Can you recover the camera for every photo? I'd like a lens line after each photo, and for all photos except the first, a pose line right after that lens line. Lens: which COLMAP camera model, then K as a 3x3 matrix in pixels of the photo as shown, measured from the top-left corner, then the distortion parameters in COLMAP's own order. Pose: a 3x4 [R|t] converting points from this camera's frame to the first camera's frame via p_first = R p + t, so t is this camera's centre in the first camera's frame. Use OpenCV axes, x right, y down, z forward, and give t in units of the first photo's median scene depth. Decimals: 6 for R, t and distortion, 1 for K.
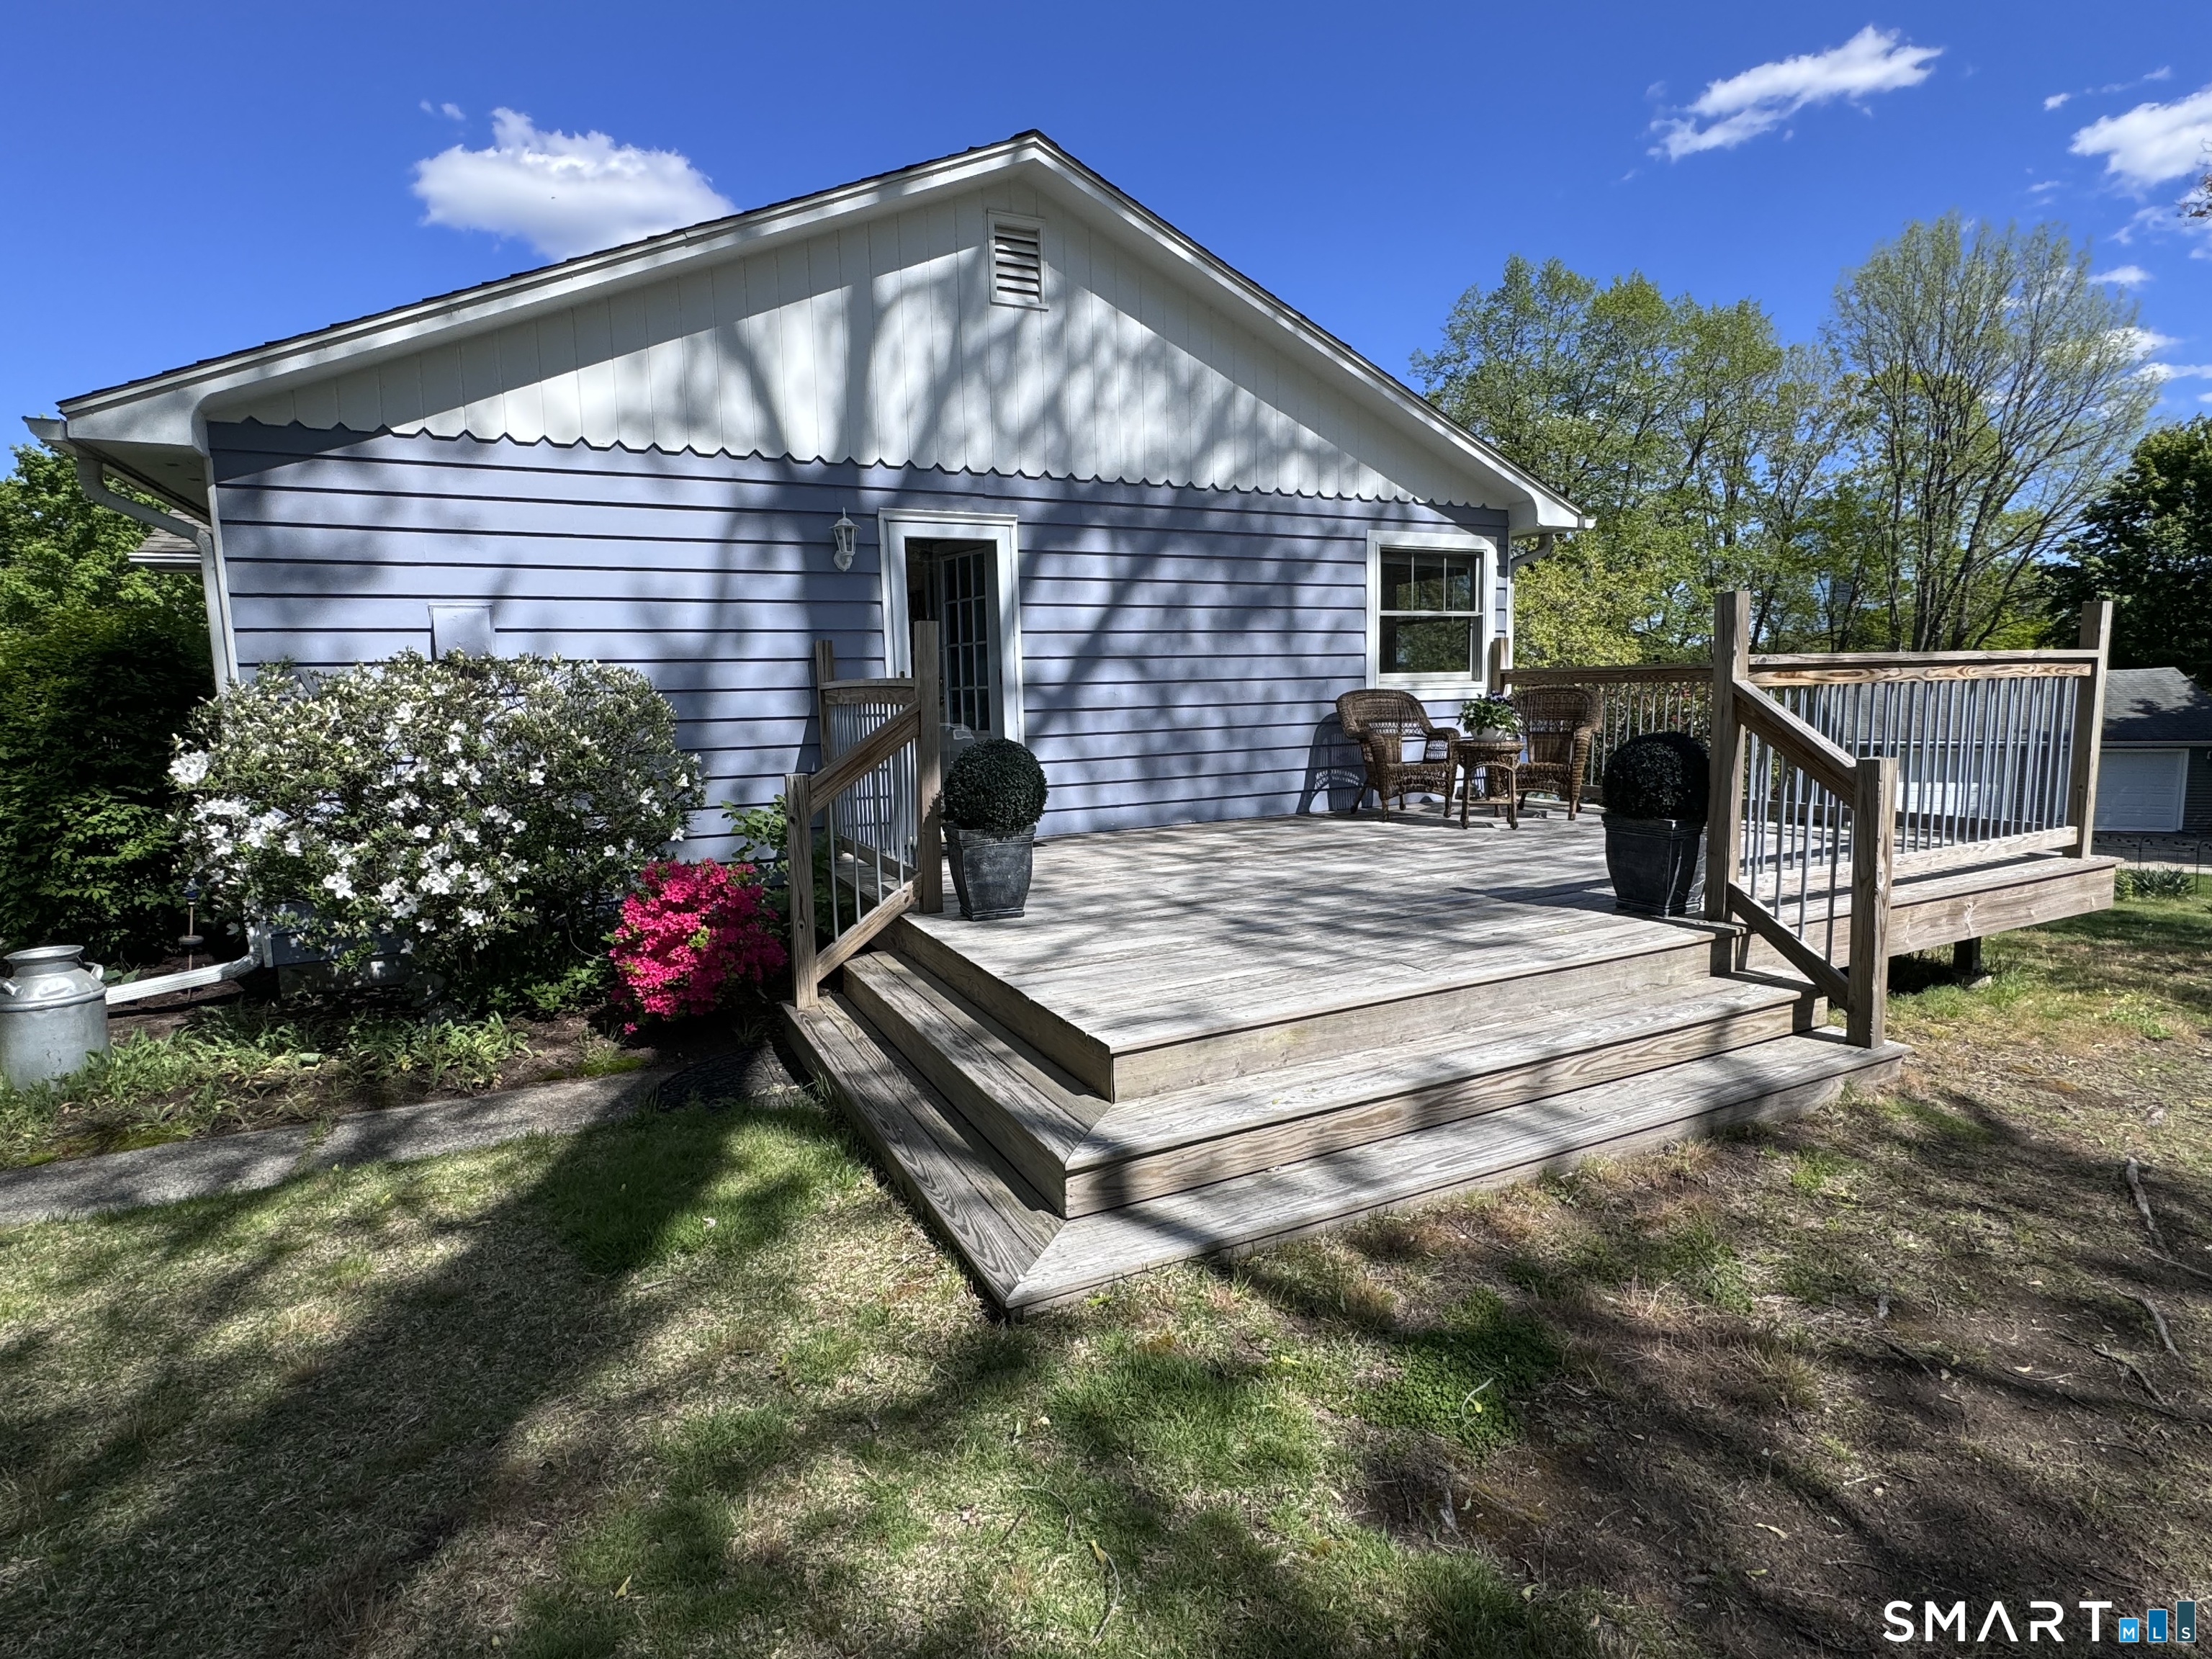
lens RADIAL K [[1081.7, 0, 1106.0], [0, 1081.7, 829.5], [0, 0, 1]] dist [-0.045099, -0.000118]
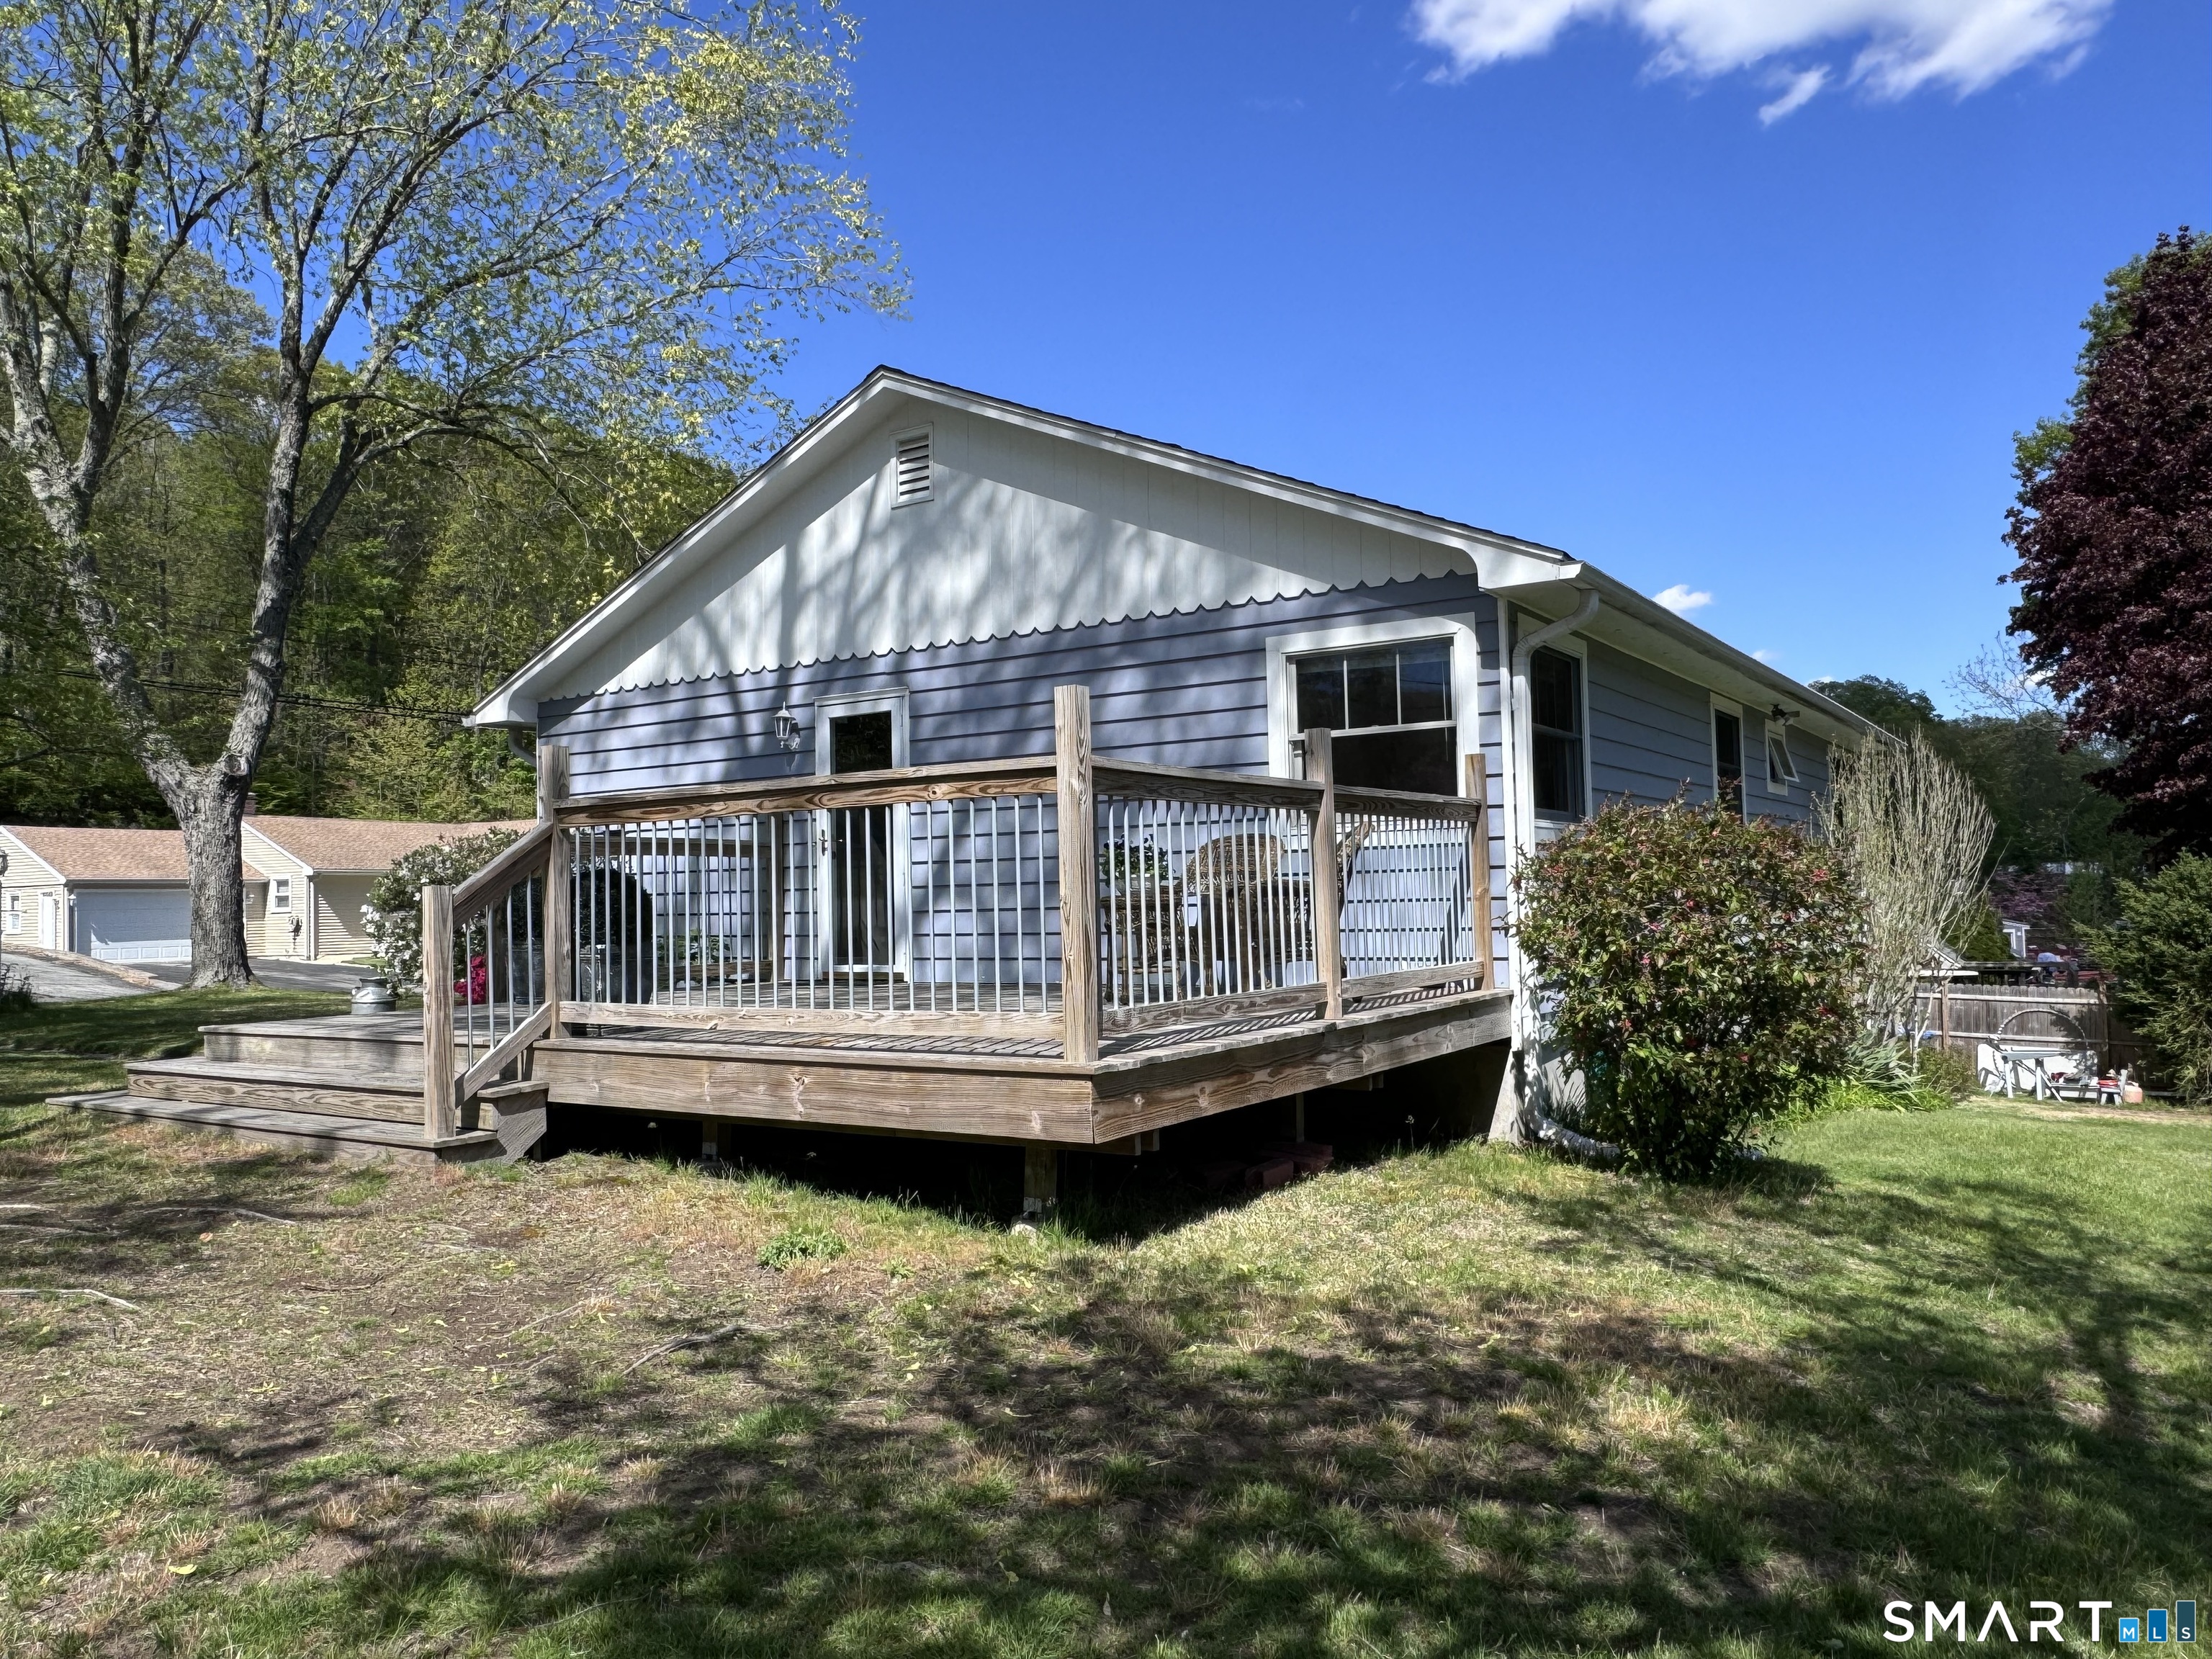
lens RADIAL K [[1493.9, 0, 1106.0], [0, 1493.9, 829.5], [0, 0, 1]] dist [0.003336, -0.022470]
pose [[0.499977, -0.012184, -0.865953, 1.127561], [-0.093586, 0.993286, -0.068009, -0.047590], [0.860967, 0.115045, 0.495480, 0.349021]]
